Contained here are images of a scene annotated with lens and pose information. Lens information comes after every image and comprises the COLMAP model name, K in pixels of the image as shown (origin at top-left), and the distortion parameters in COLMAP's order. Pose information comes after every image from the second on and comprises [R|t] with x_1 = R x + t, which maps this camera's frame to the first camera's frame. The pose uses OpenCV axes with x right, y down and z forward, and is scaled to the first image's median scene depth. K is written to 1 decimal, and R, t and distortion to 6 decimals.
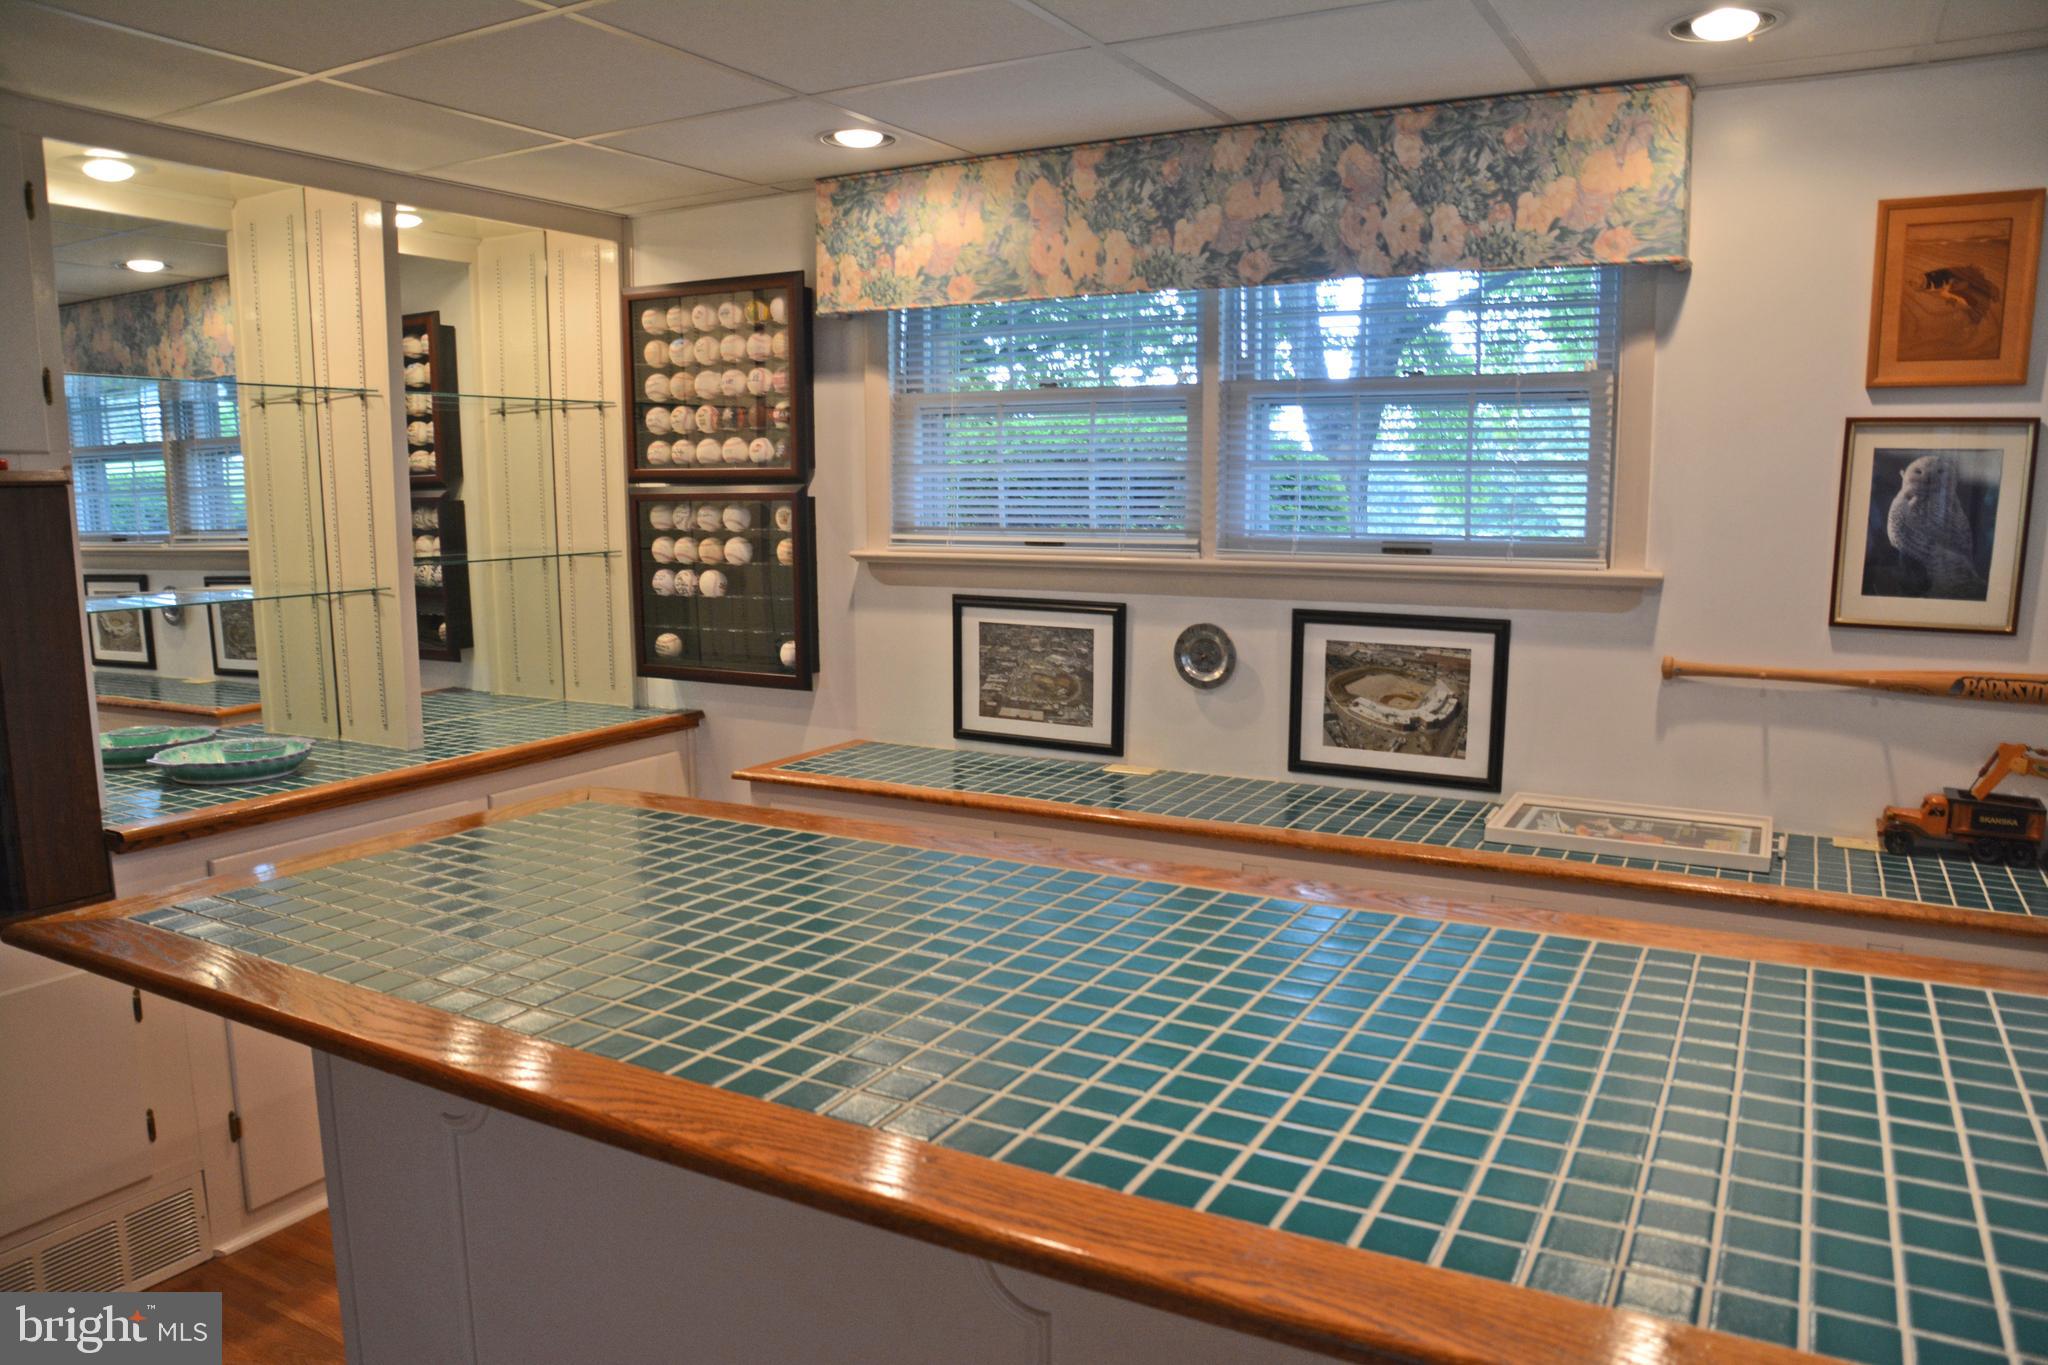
lens RADIAL K [[1451.8, 0, 1014.1], [0, 1451.8, 702.2], [0, 0, 1]] dist [-0.129905, 0.071497]
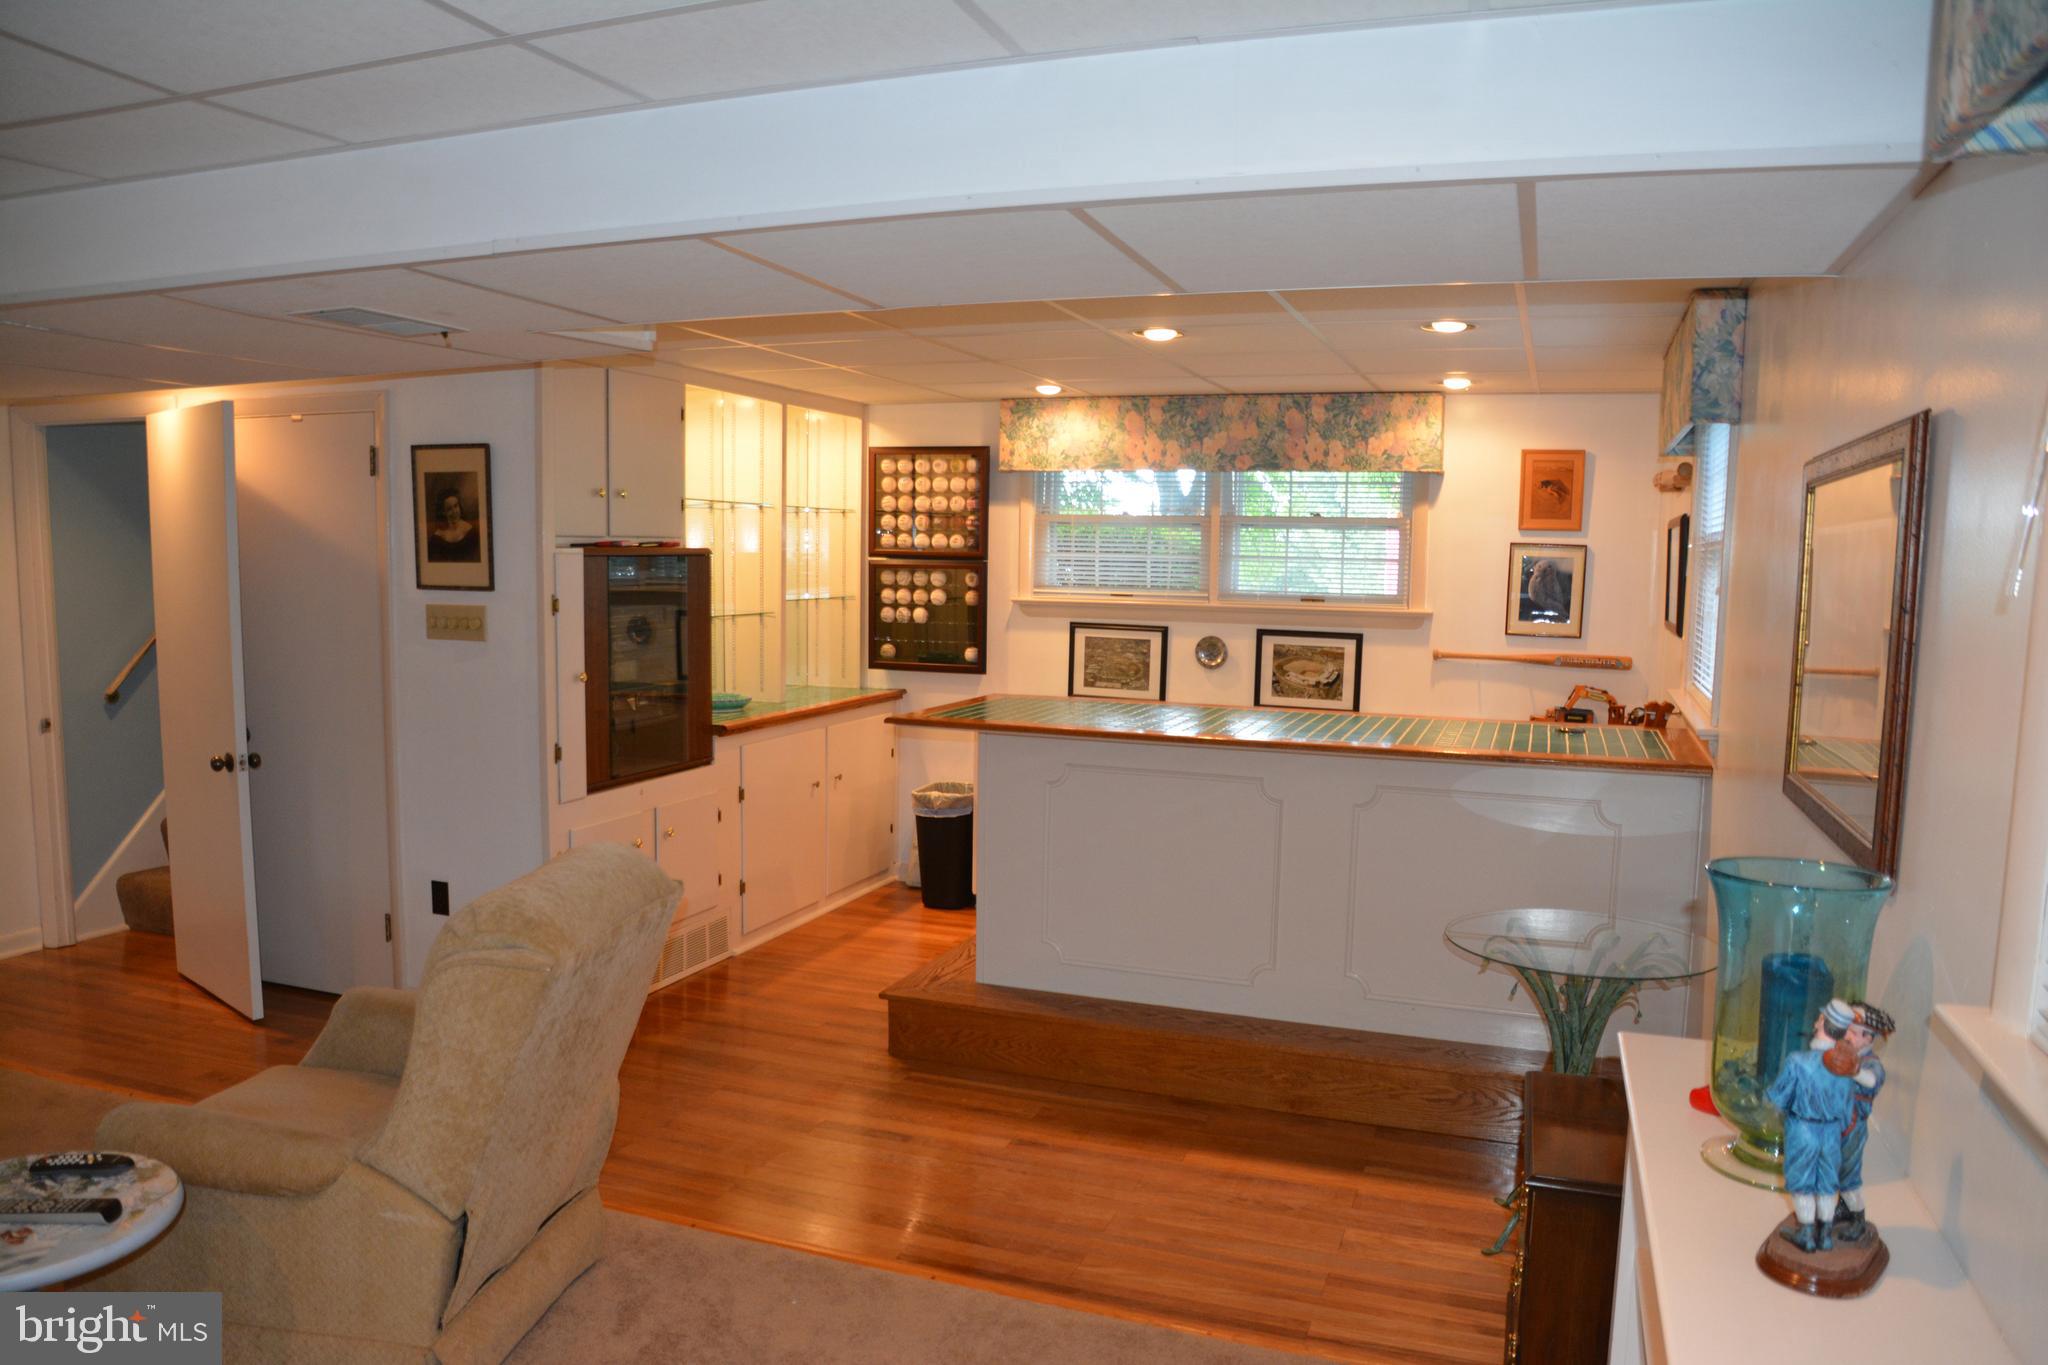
lens RADIAL K [[1451.8, 0, 1018.8], [0, 1451.8, 702.8], [0, 0, 1]] dist [-0.129905, 0.071497]
pose [[0.988567, 0.003533, 0.150738, -0.439449], [0.003081, 0.999043, -0.043627, 0.126222], [-0.150748, 0.043593, 0.987611, -0.942482]]
